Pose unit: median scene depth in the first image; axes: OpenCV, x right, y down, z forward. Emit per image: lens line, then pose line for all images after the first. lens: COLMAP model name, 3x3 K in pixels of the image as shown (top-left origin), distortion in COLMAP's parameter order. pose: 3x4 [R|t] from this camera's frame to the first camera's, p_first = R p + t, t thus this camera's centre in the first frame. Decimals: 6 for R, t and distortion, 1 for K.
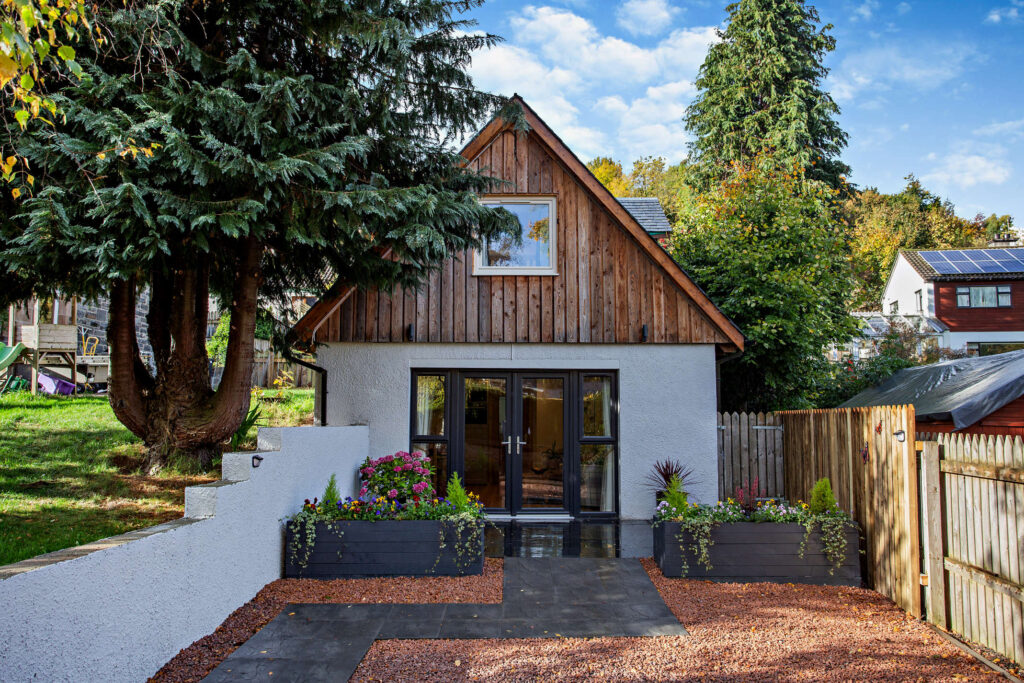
lens RADIAL K [[748.0, 0, 496.2], [0, 748.0, 325.6], [0, 0, 1]] dist [-0.046217, 0.001760]
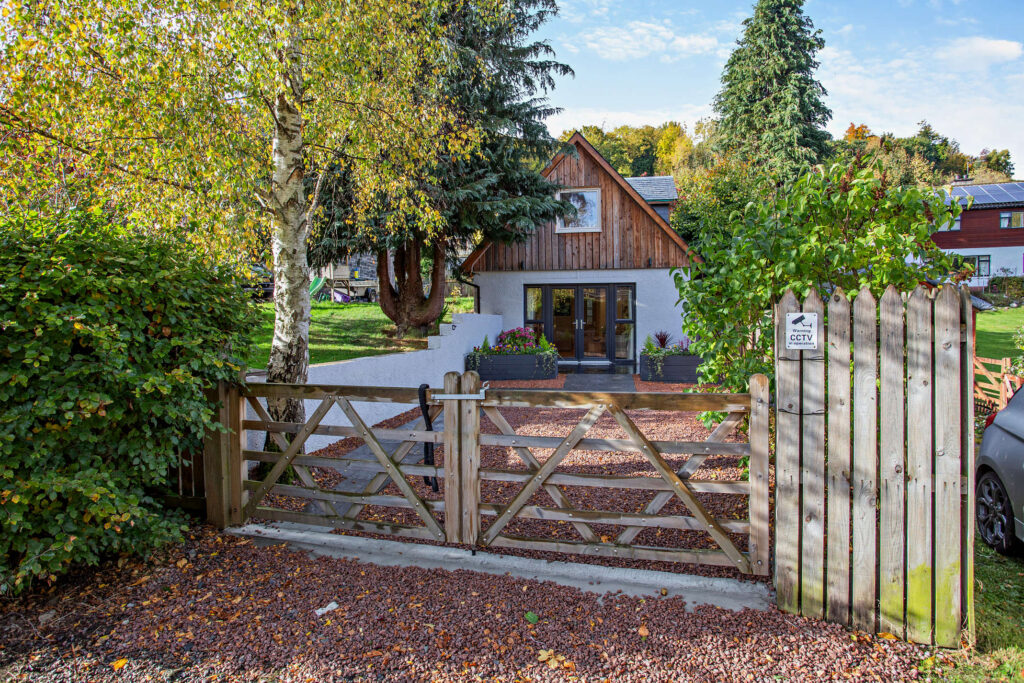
lens RADIAL K [[509.9, 0, 512.0], [0, 509.9, 341.5], [0, 0, 1]] dist [-0.020744, 0.000186]
pose [[0.988624, -0.005009, -0.150324, 0.048875], [0.030572, 0.985273, 0.168232, -0.017812], [0.147267, -0.170914, 0.974218, -0.277217]]
